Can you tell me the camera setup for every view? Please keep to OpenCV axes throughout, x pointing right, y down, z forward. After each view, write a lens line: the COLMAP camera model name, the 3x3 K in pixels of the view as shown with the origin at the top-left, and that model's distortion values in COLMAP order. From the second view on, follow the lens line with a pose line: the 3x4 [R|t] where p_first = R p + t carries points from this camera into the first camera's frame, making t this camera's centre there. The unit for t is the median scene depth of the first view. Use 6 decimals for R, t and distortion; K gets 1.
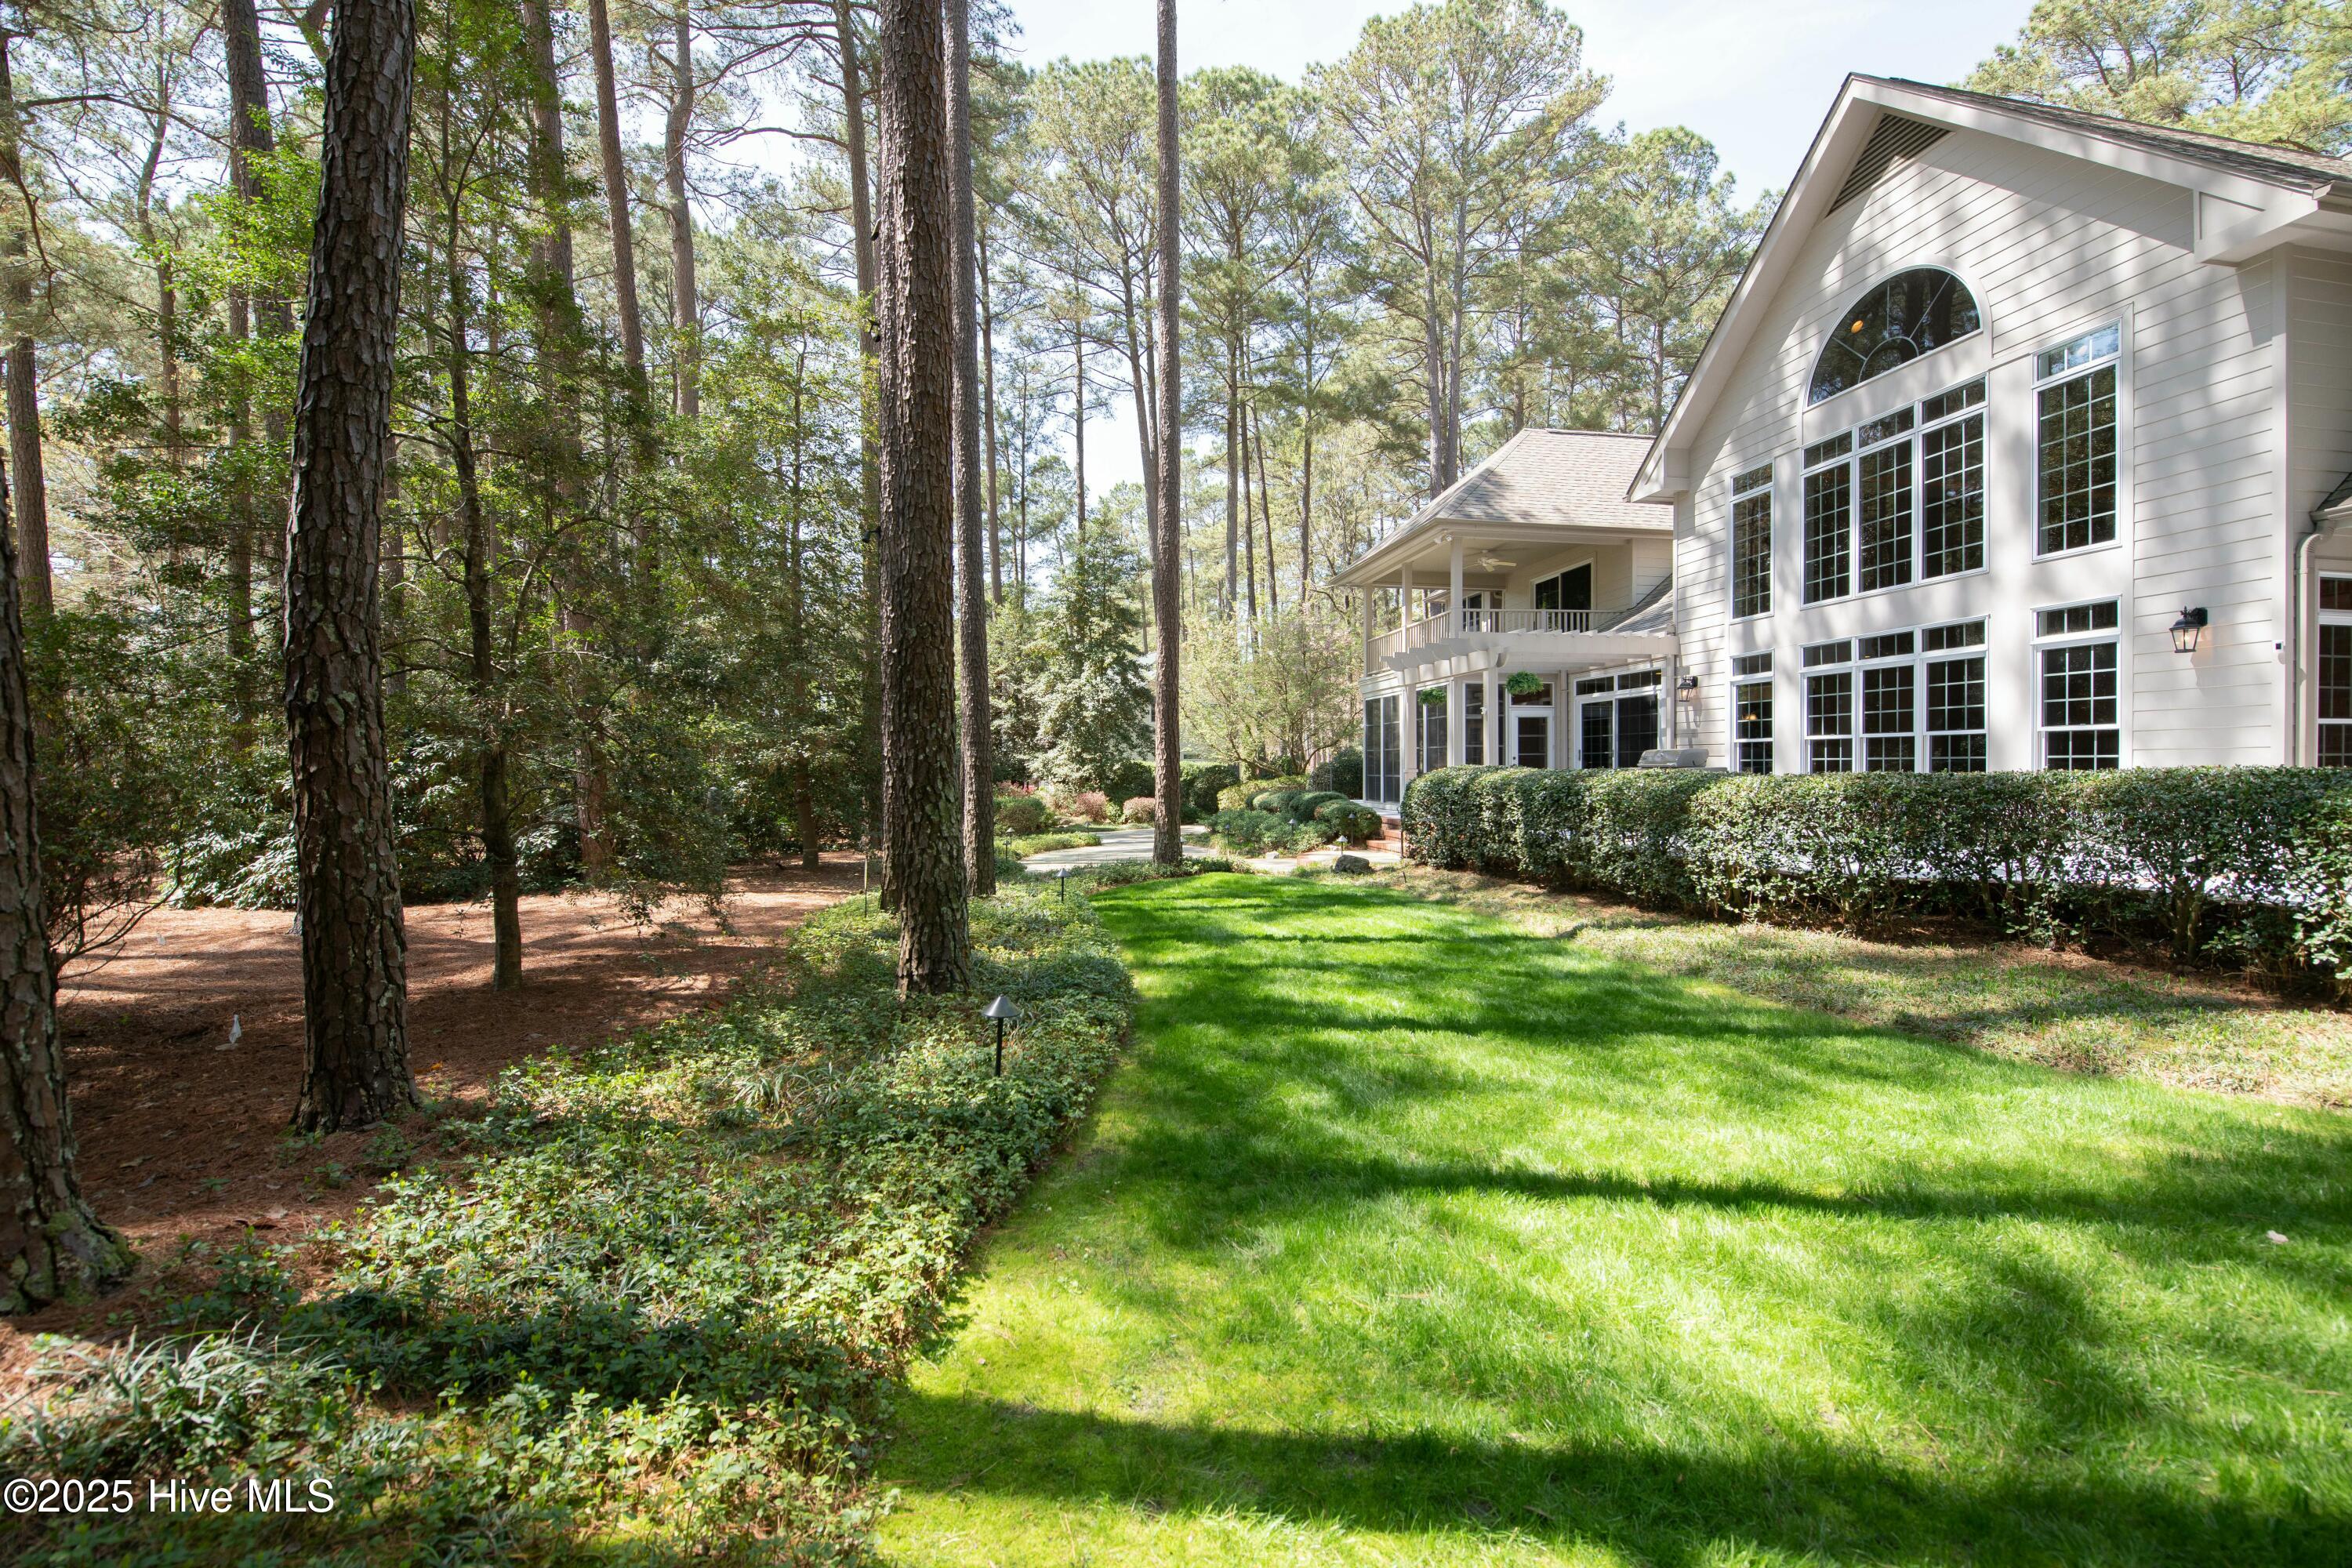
lens RADIAL K [[947.1, 0, 1170.6], [0, 947.1, 778.0], [0, 0, 1]] dist [-0.007712, -0.006266]
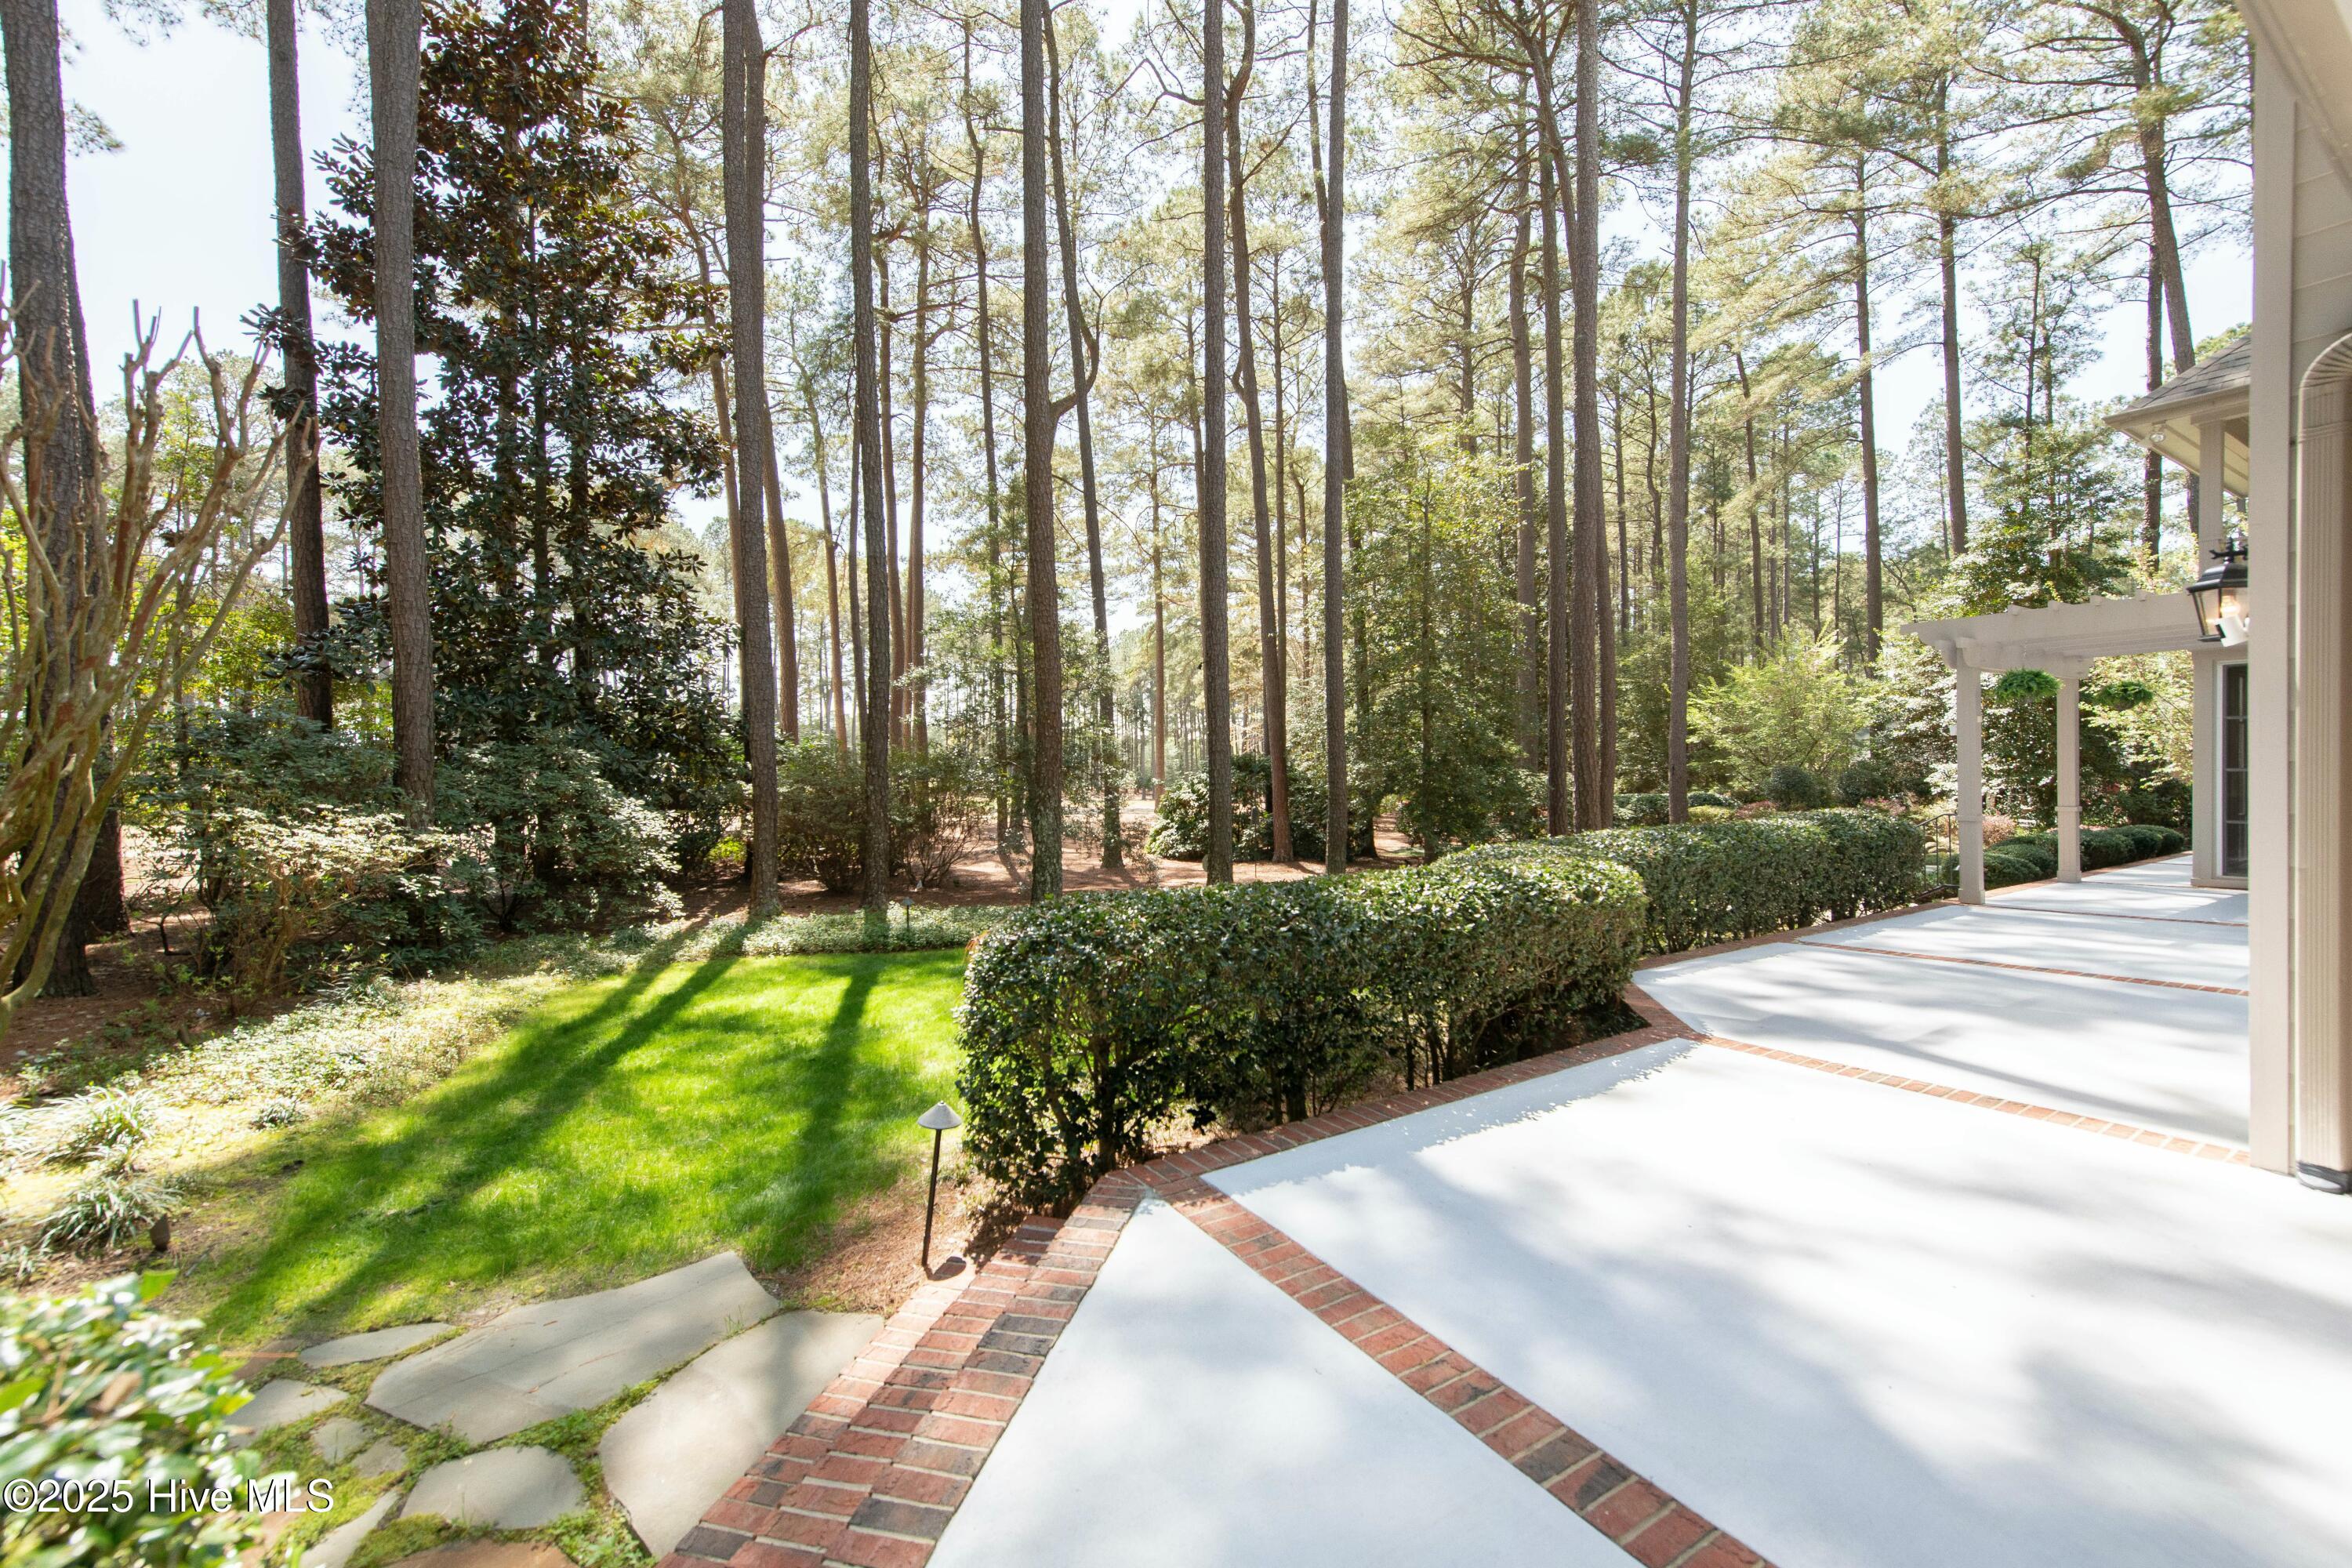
lens RADIAL K [[935.3, 0, 1179.4], [0, 935.3, 785.5], [0, 0, 1]] dist [0.009376, -0.000261]
pose [[0.379376, 0.009648, -0.925192, 0.984891], [0.003734, 0.999922, 0.011959, -0.053281], [0.925235, -0.007992, 0.379310, 0.261288]]
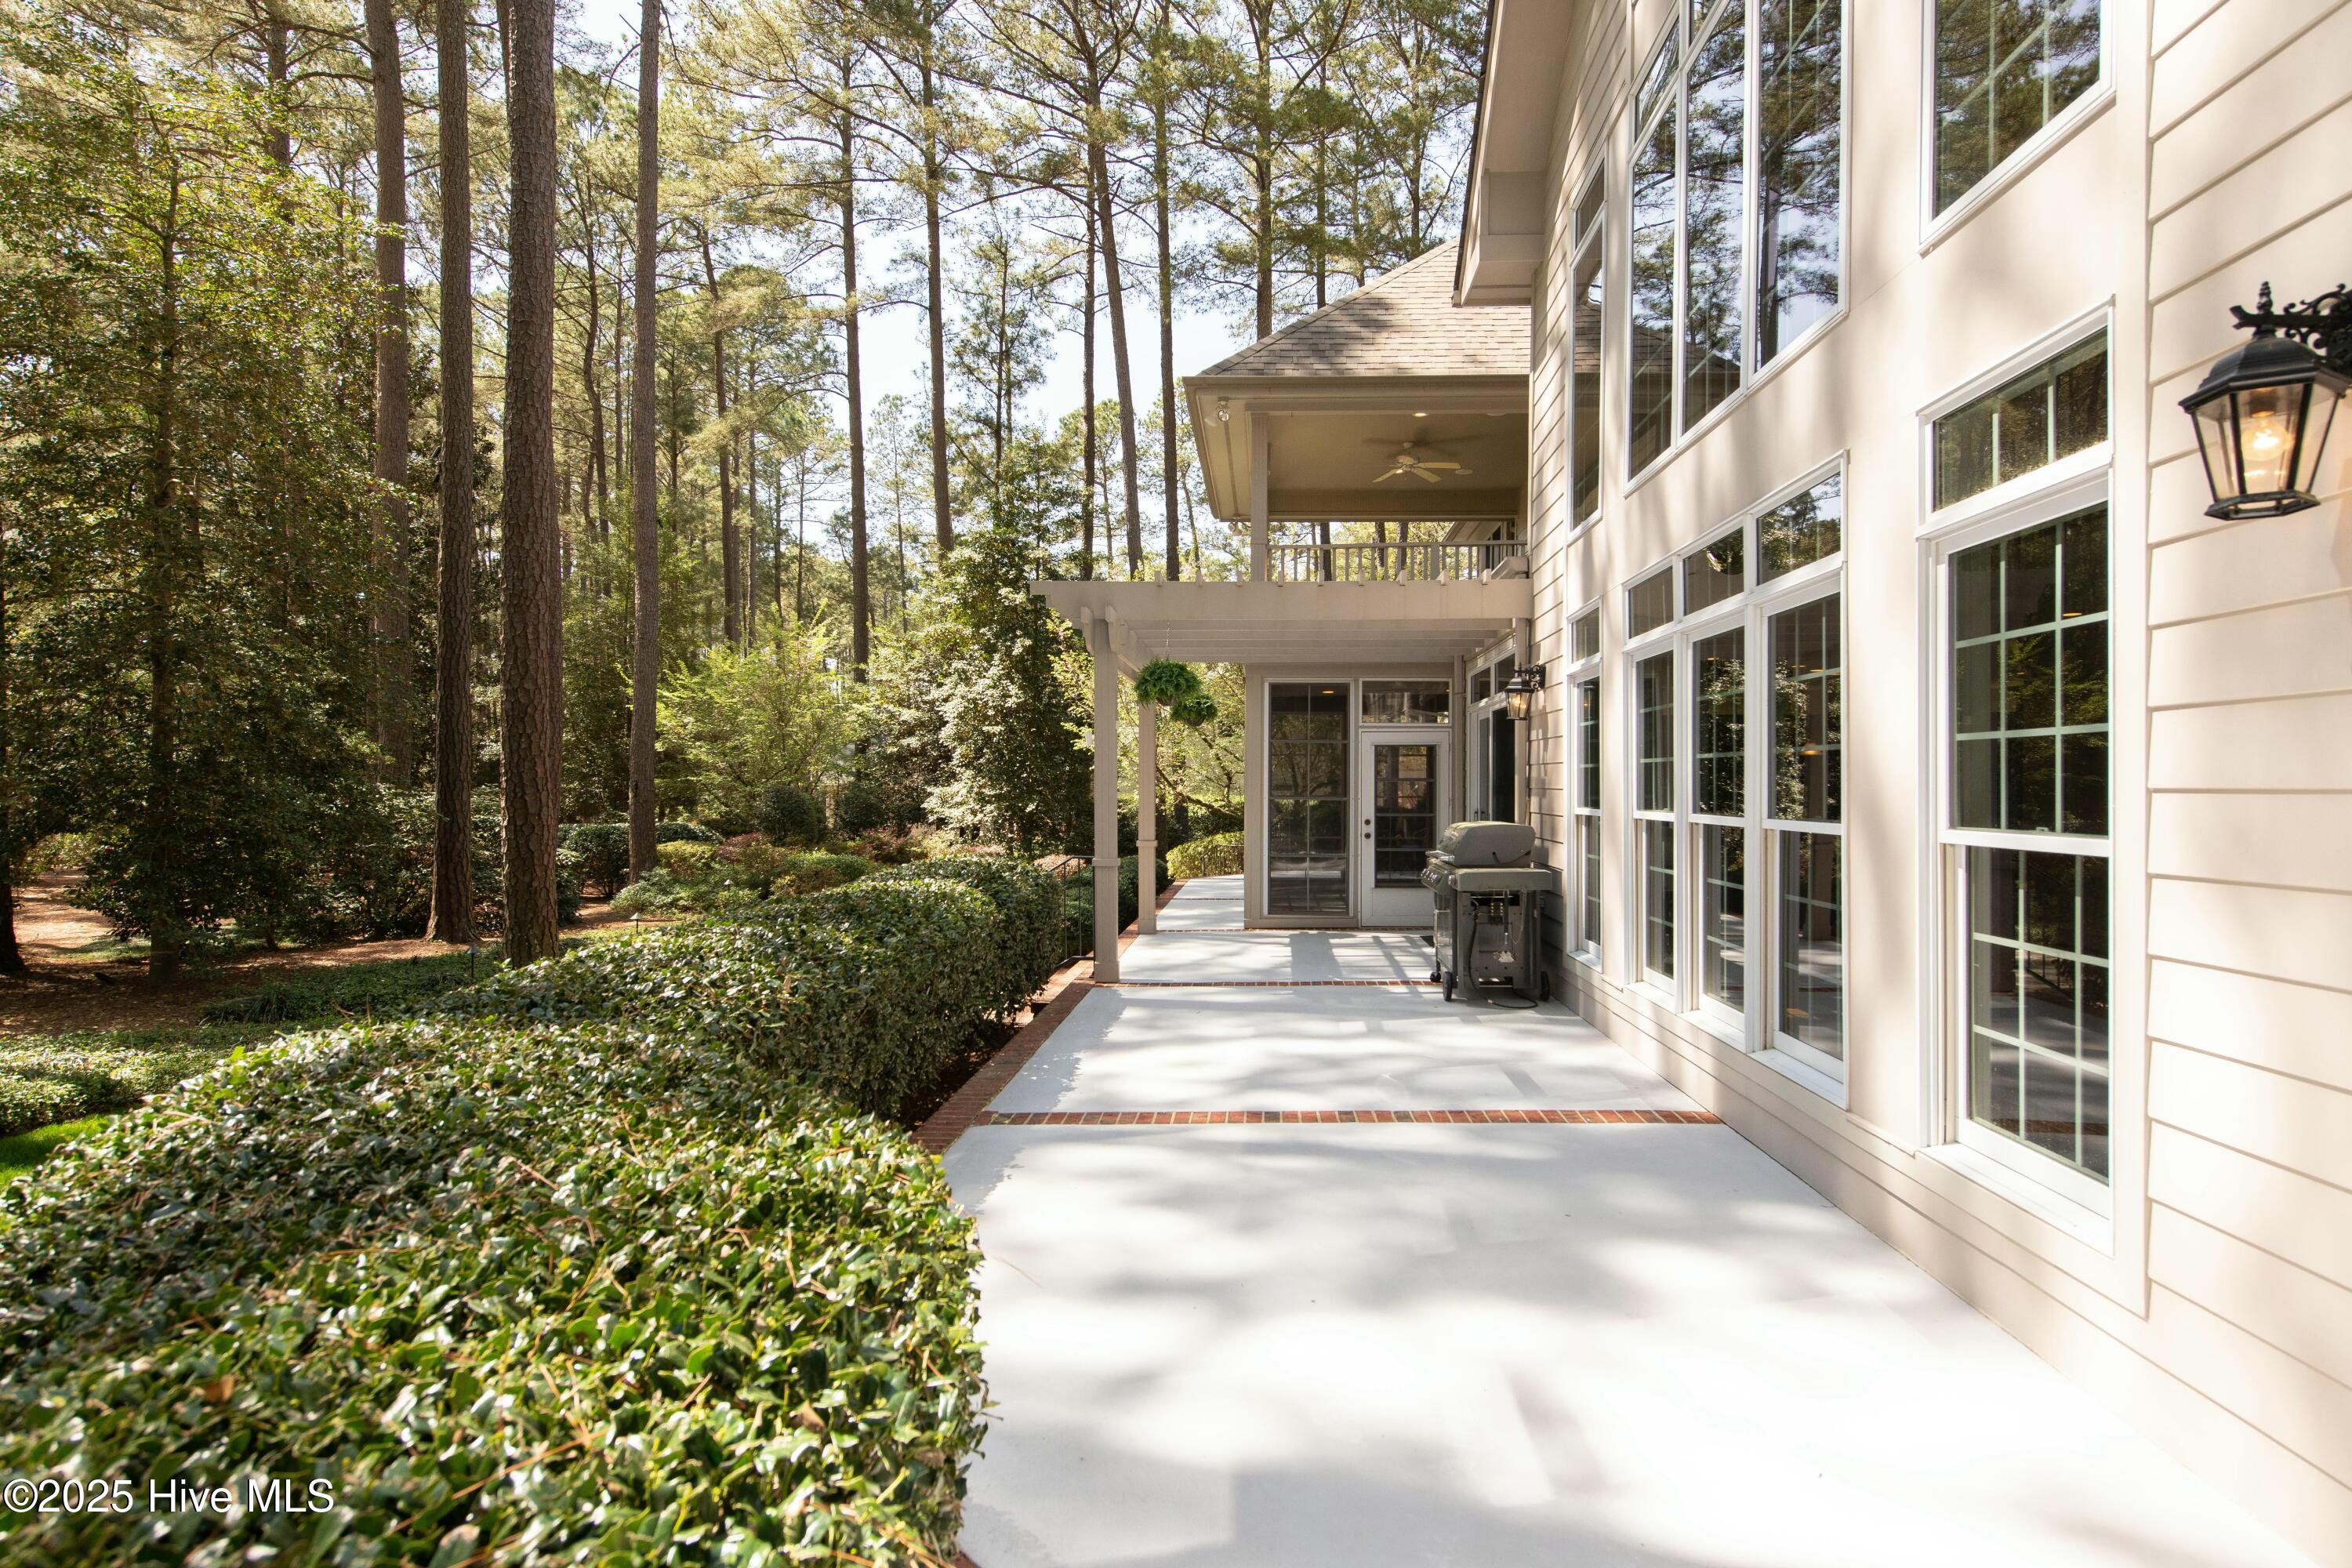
lens RADIAL K [[1201.5, 0, 1208.4], [0, 1201.5, 792.2], [0, 0, 1]] dist [0.003052, -0.000316]
pose [[0.975041, 0.008159, -0.221876, 0.688391], [-0.009601, 0.999939, -0.005420, -0.052664], [0.221818, 0.007415, 0.975060, 0.517220]]
